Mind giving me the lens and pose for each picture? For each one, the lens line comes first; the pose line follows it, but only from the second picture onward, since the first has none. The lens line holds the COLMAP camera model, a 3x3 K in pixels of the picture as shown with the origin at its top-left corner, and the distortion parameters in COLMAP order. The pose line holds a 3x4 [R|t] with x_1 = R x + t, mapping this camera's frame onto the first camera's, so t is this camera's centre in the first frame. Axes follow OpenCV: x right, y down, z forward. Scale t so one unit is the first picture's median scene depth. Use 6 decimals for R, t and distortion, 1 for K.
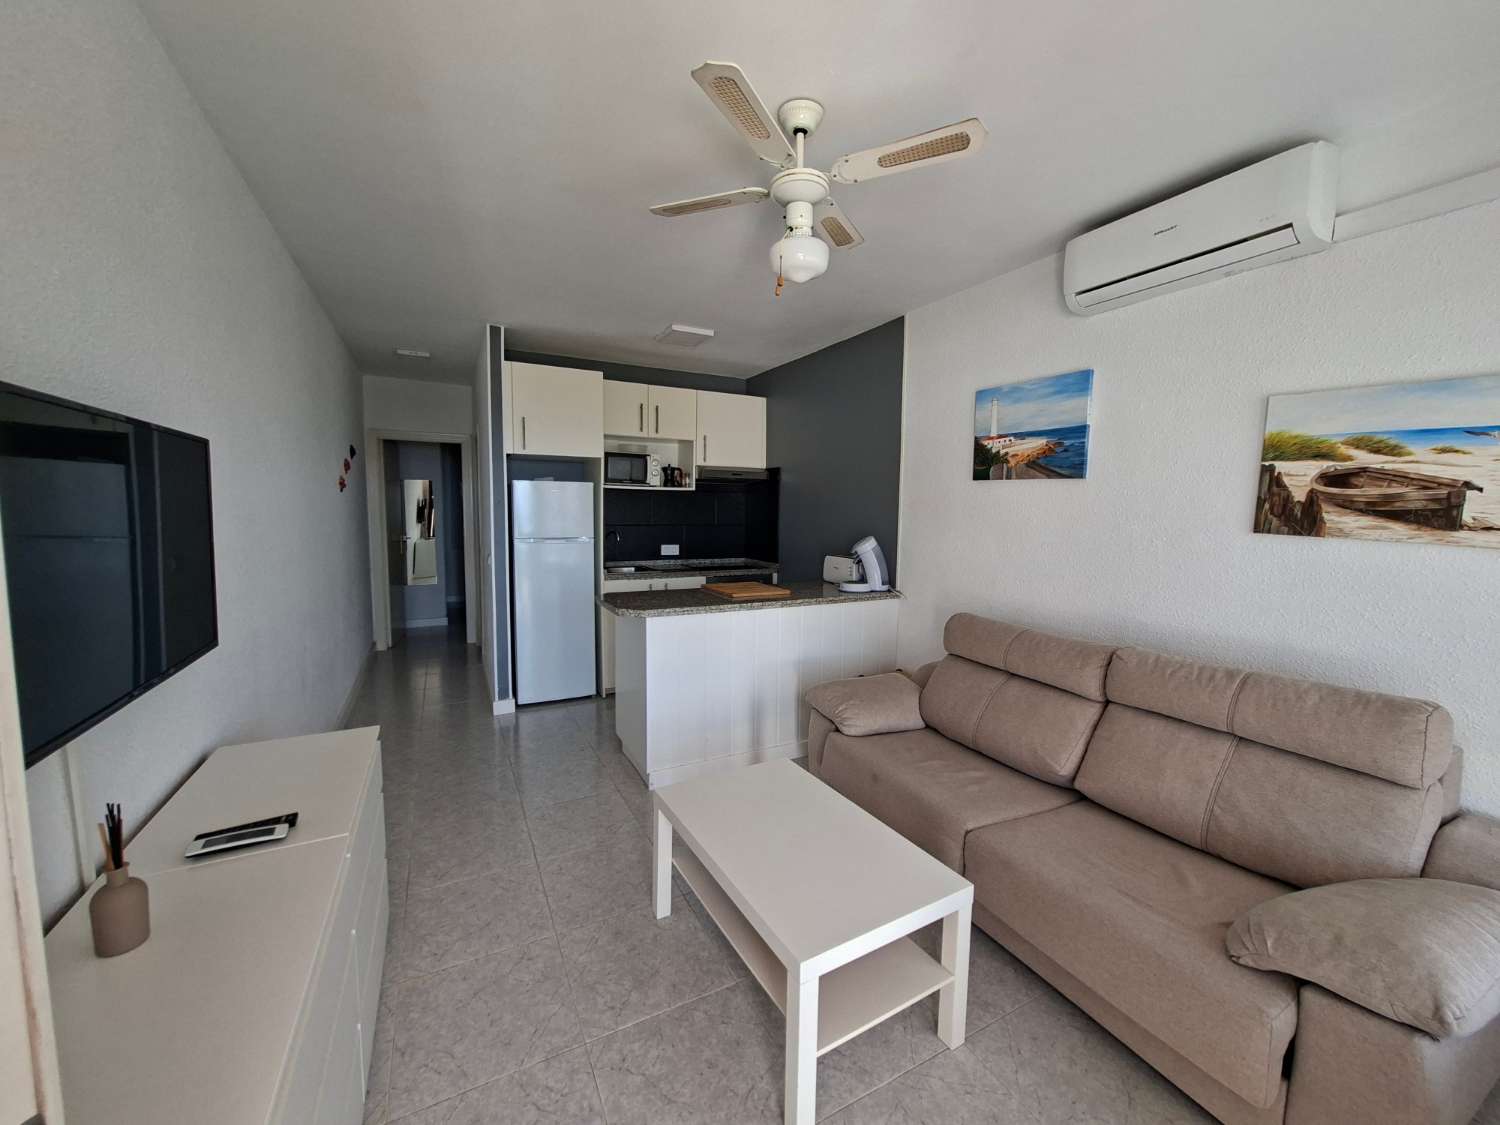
lens RADIAL K [[587.3, 0, 757.5], [0, 587.3, 560.1], [0, 0, 1]] dist [-0.001315, 0.000477]
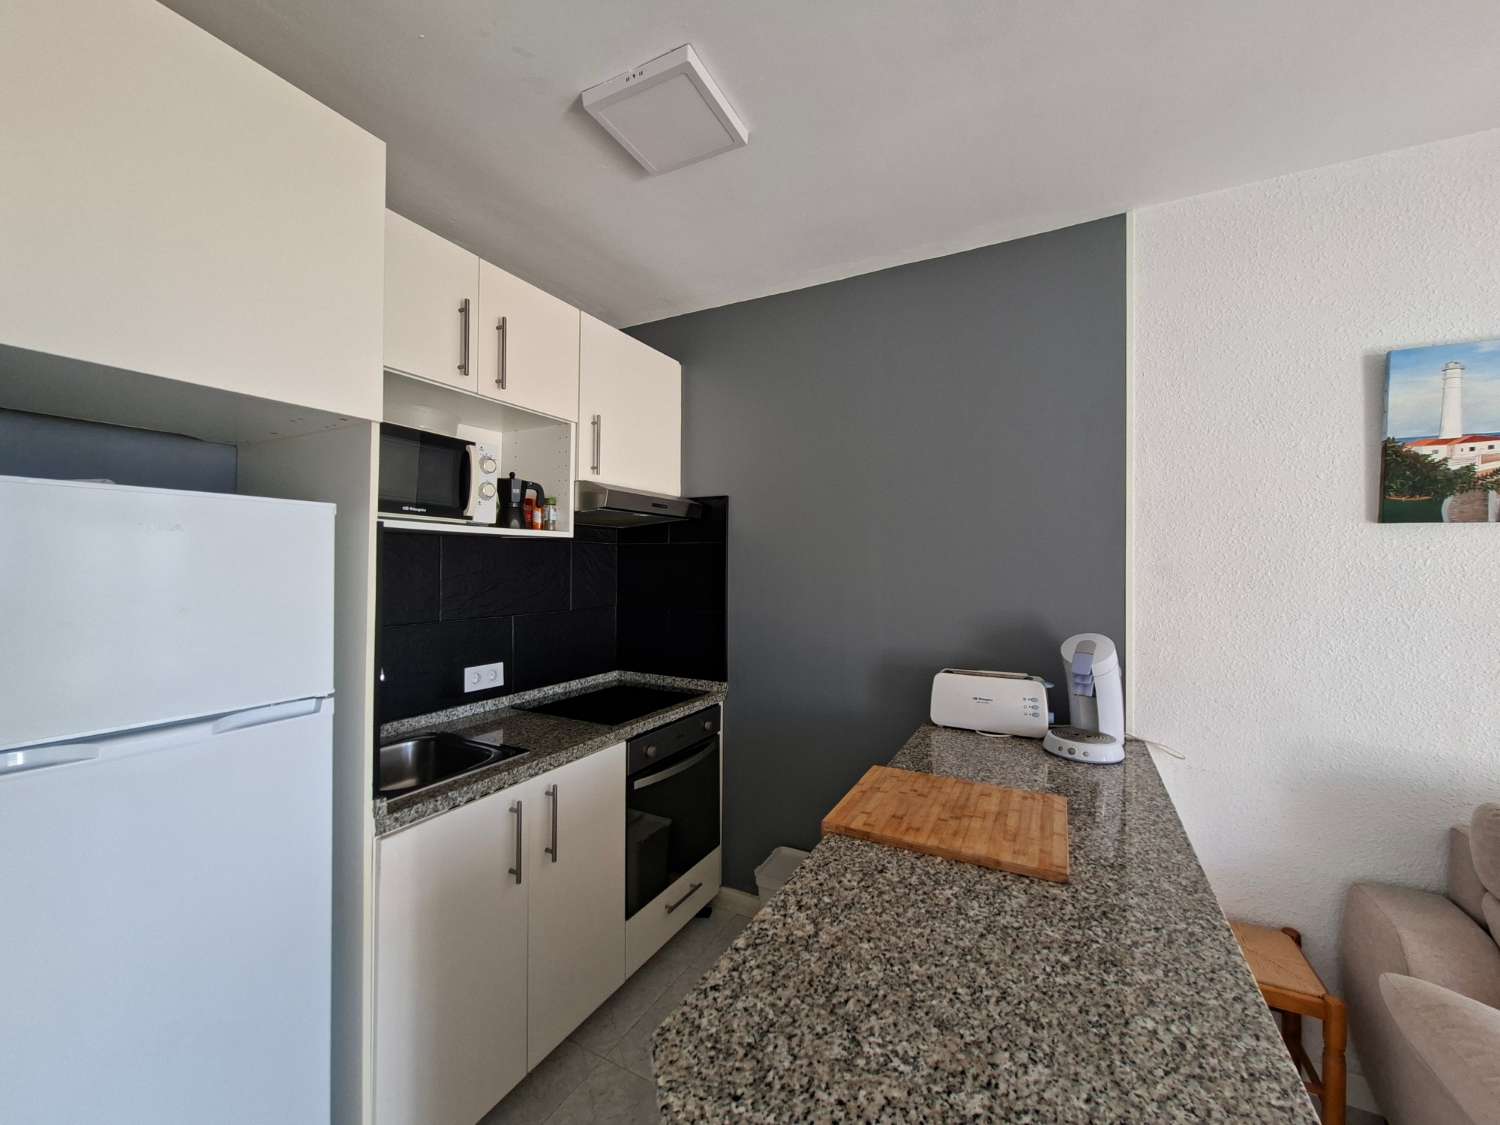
lens RADIAL K [[587.3, 0, 757.5], [0, 587.3, 560.1], [0, 0, 1]] dist [-0.001315, 0.000477]
pose [[0.828174, -0.006341, 0.560436, -0.430463], [0.056786, 0.995740, -0.072648, -0.114375], [-0.557587, 0.091990, 0.825006, 1.035935]]
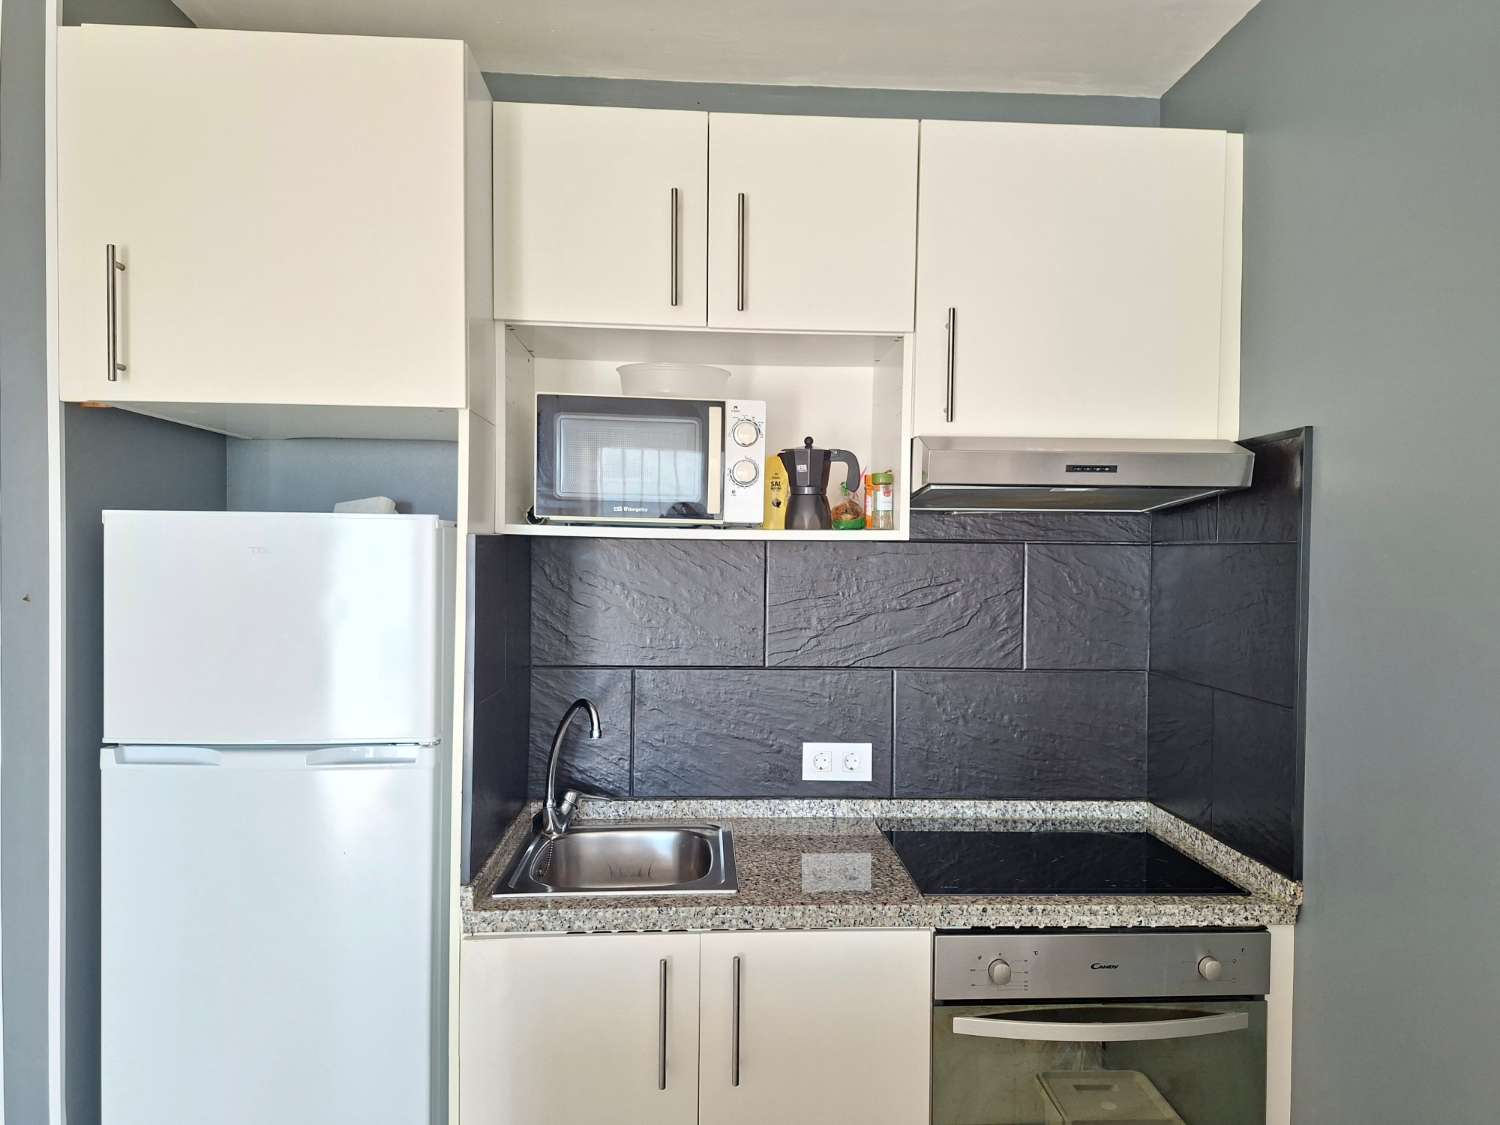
lens RADIAL K [[1032.4, 0, 768.5], [0, 1032.4, 566.4], [0, 0, 1]] dist [0.120739, -0.140575]
pose [[0.911757, 0.000615, -0.410730, 0.030215], [-0.035331, 0.996410, -0.076938, -0.132267], [0.409208, 0.084661, 0.908505, 1.070786]]
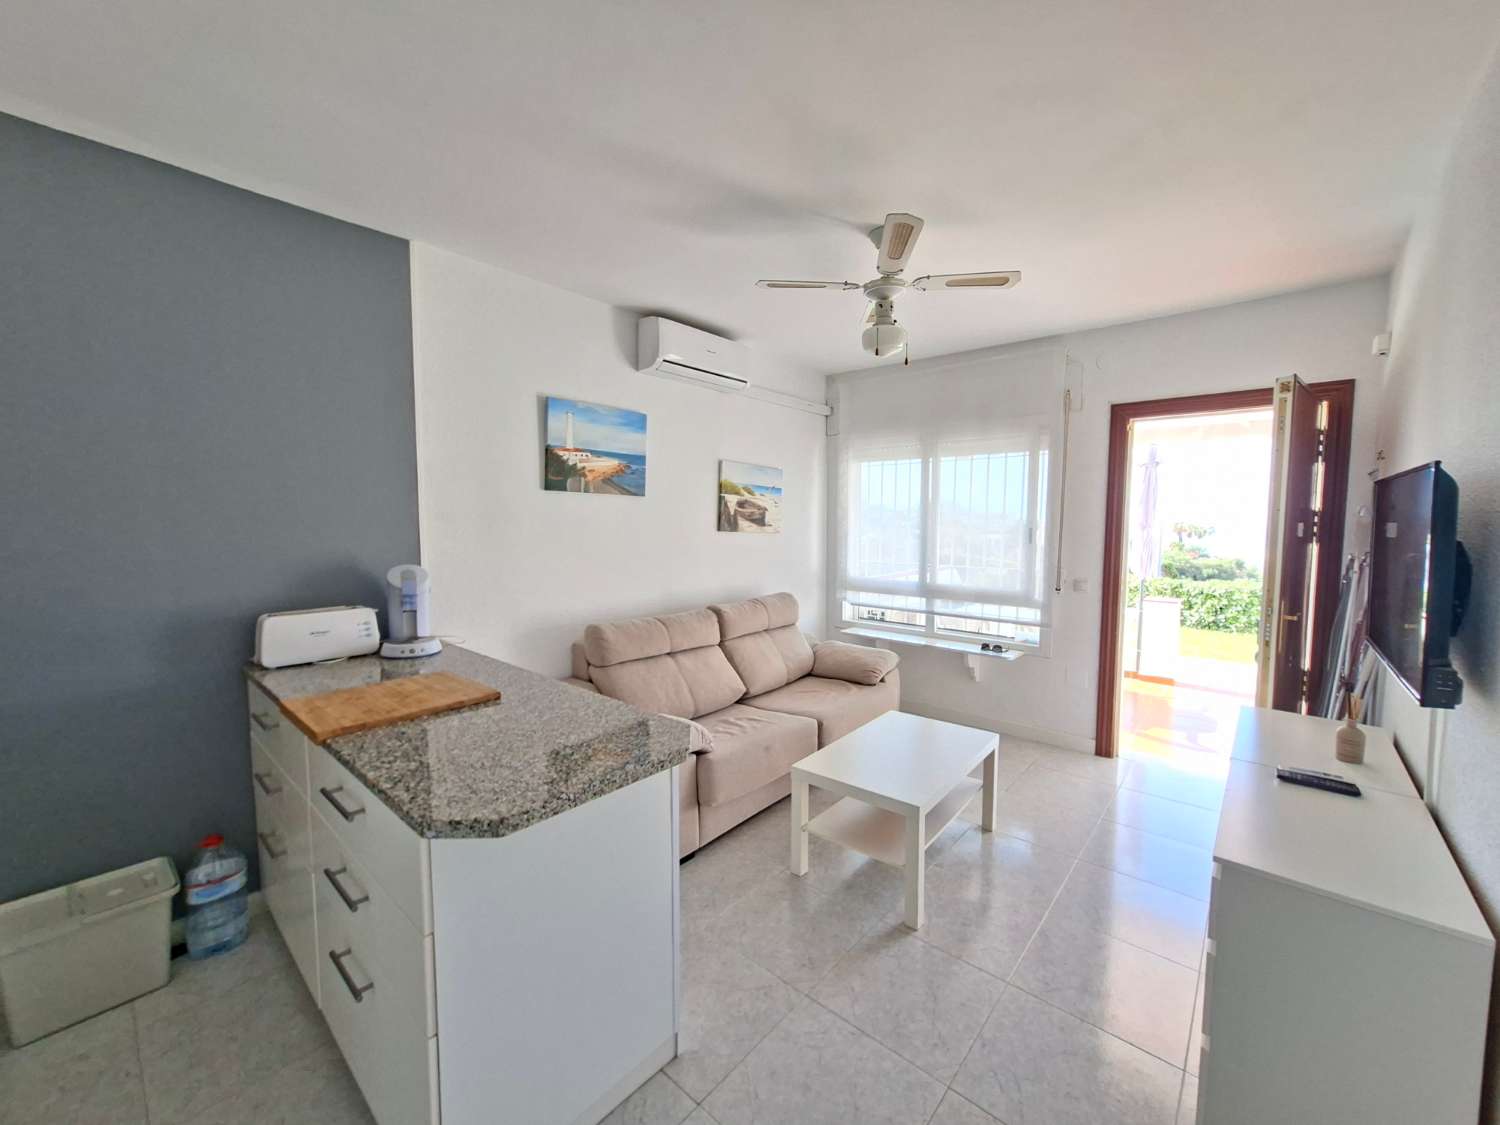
lens RADIAL K [[591.5, 0, 762.8], [0, 591.5, 560.3], [0, 0, 1]] dist [-0.000866, 0.000212]
pose [[-0.362493, -0.083112, 0.928273, -0.758265], [0.074190, 0.990282, 0.117635, -0.129325], [-0.929029, 0.111510, -0.352804, 1.199450]]
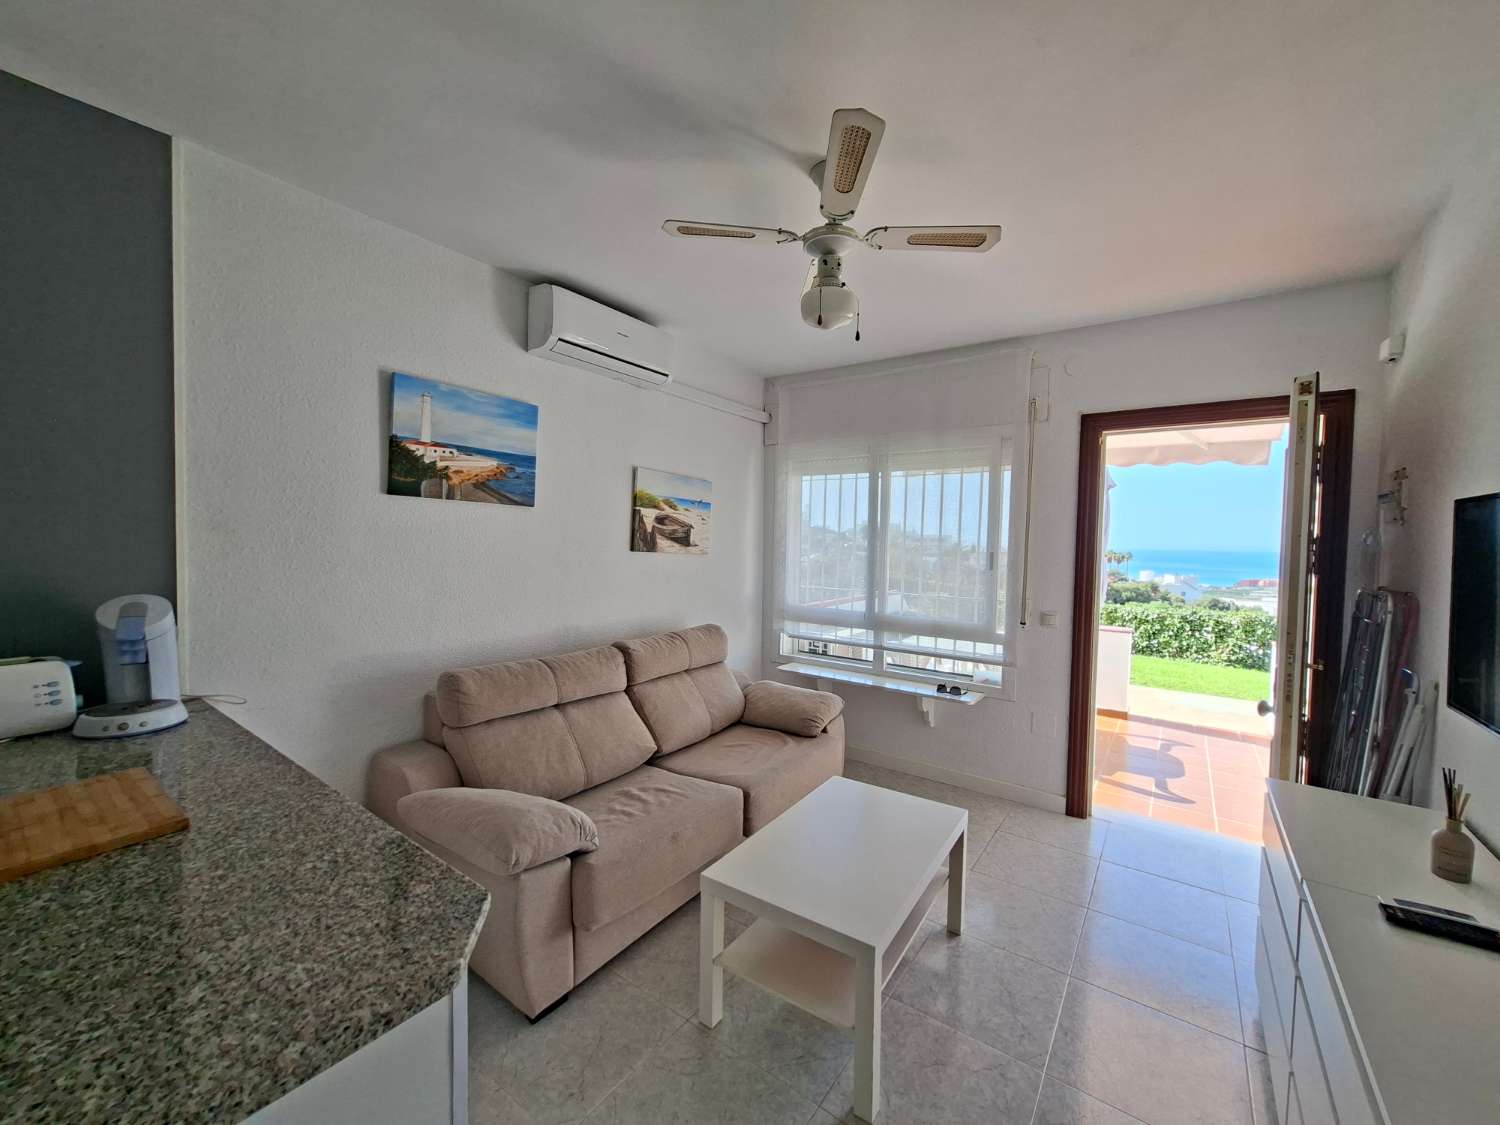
lens RADIAL K [[587.3, 0, 757.5], [0, 587.3, 560.1], [0, 0, 1]] dist [-0.001315, 0.000477]
pose [[-0.439118, -0.056325, 0.896662, -0.557255], [0.054383, 0.994536, 0.089106, -0.112357], [-0.896782, 0.087891, -0.433656, 1.071244]]
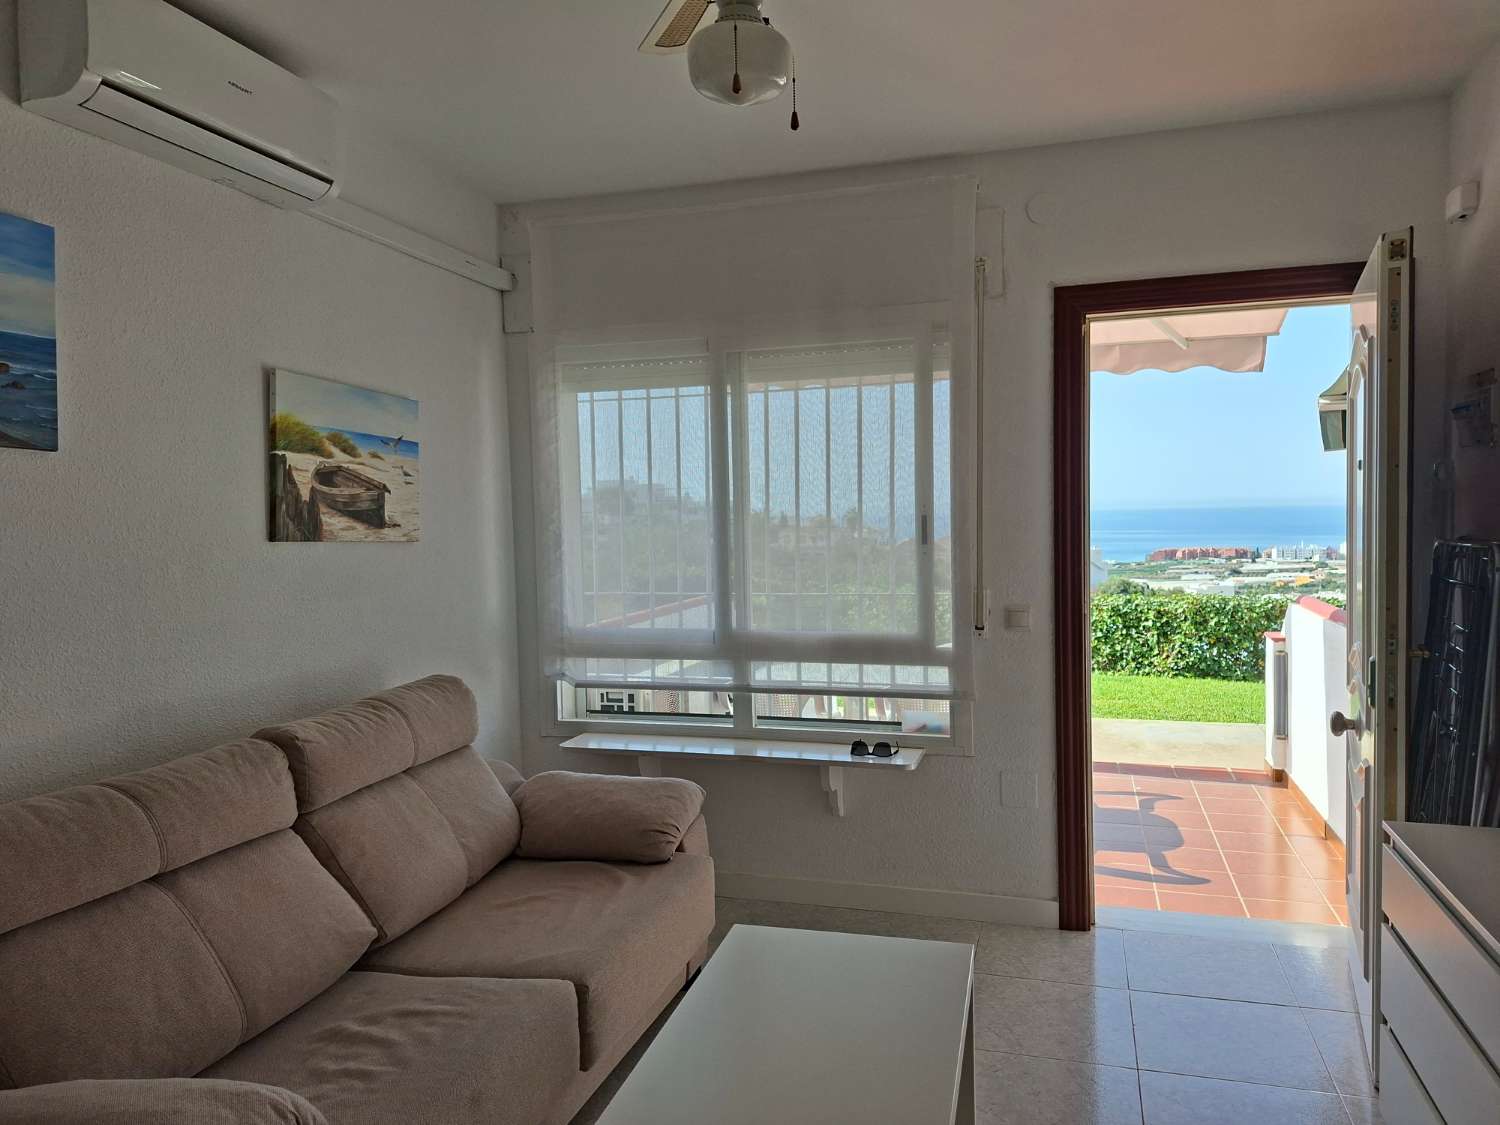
lens RADIAL K [[1030.4, 0, 758.5], [0, 1030.4, 566.5], [0, 0, 1]] dist [0.112690, -0.126610]
pose [[-0.706749, -0.037766, 0.706456, -0.446101], [0.073002, 0.989351, 0.125921, -0.108912], [-0.703688, 0.140567, -0.696465, 1.171437]]
